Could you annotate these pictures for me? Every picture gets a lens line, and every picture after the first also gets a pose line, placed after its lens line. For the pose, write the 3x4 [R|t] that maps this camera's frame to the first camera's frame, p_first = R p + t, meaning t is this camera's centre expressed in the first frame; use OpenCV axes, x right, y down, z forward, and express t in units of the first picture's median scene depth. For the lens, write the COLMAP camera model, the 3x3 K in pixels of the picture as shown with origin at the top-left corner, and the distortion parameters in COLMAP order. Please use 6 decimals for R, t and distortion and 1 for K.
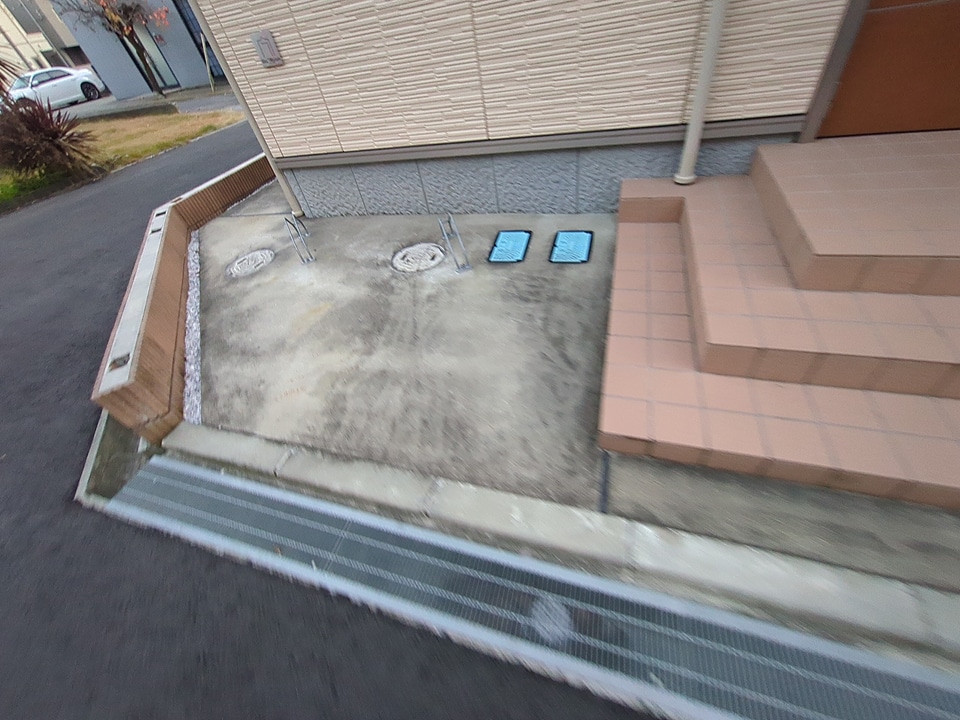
lens RADIAL K [[378.8, 0, 485.6], [0, 378.8, 343.3], [0, 0, 1]] dist [0.001628, 0.000081]
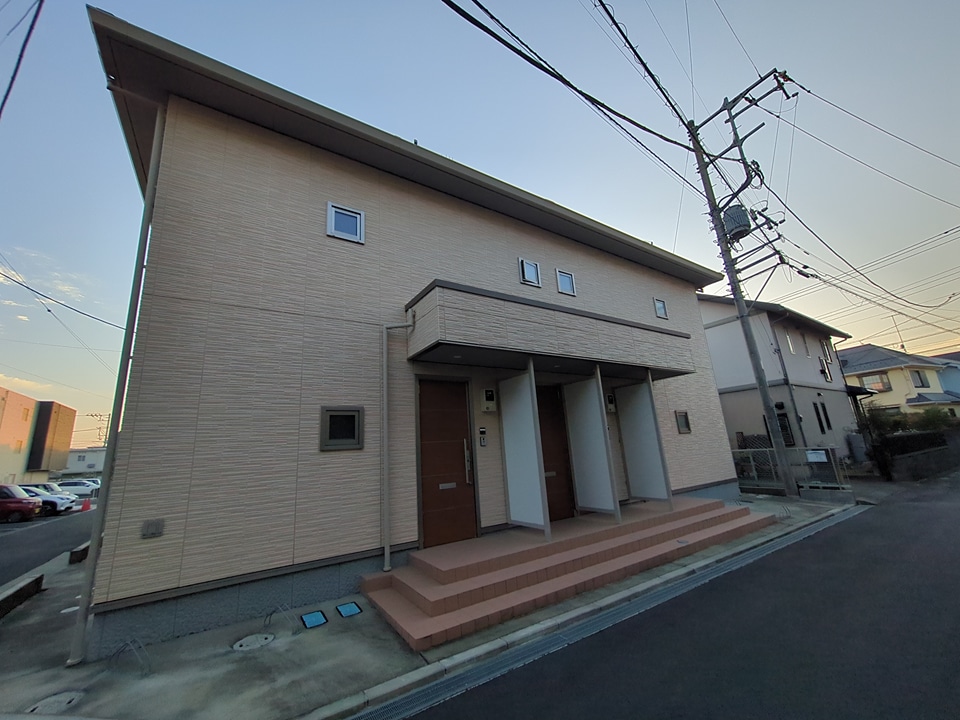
lens RADIAL K [[378.8, 0, 480.1], [0, 378.8, 360.2], [0, 0, 1]] dist [0.001628, 0.000081]
pose [[0.641228, 0.286669, 0.711792, -1.179858], [0.493064, 0.556837, -0.668446, 0.717716], [-0.587975, 0.779585, 0.215713, -0.879938]]
